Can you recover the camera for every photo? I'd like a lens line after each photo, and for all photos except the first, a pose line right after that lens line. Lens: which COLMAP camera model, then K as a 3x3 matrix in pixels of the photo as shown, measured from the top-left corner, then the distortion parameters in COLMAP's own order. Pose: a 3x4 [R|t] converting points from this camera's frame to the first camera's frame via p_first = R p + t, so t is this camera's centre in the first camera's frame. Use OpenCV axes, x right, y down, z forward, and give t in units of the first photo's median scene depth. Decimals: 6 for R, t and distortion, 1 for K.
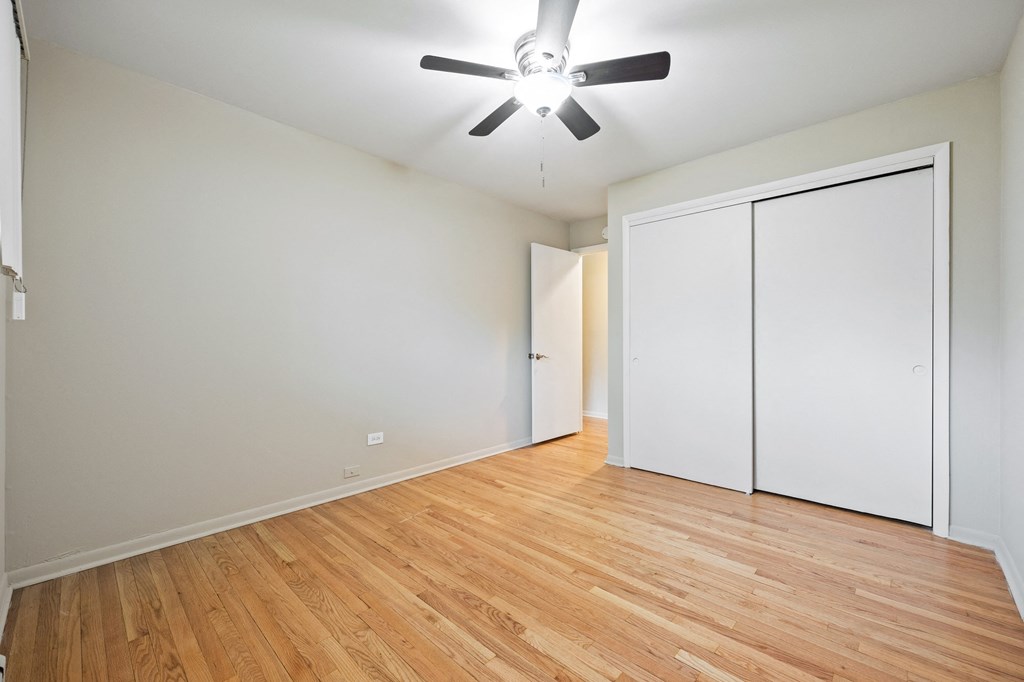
lens RADIAL K [[424.8, 0, 512.0], [0, 424.8, 341.0], [0, 0, 1]] dist [-0.001482, -0.000605]
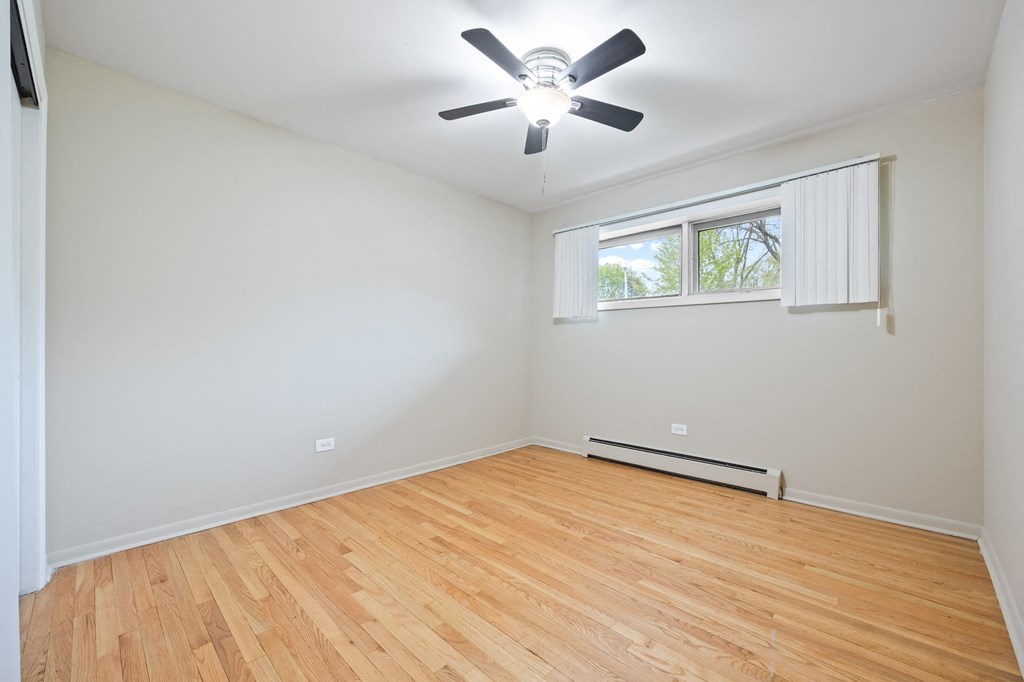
lens RADIAL K [[424.8, 0, 512.0], [0, 424.8, 341.0], [0, 0, 1]] dist [-0.001482, -0.000605]
pose [[-0.999929, 0.005110, 0.010803, 0.133608], [0.005054, 0.999974, -0.005197, 0.008558], [-0.010829, -0.005142, -0.999928, 1.985682]]
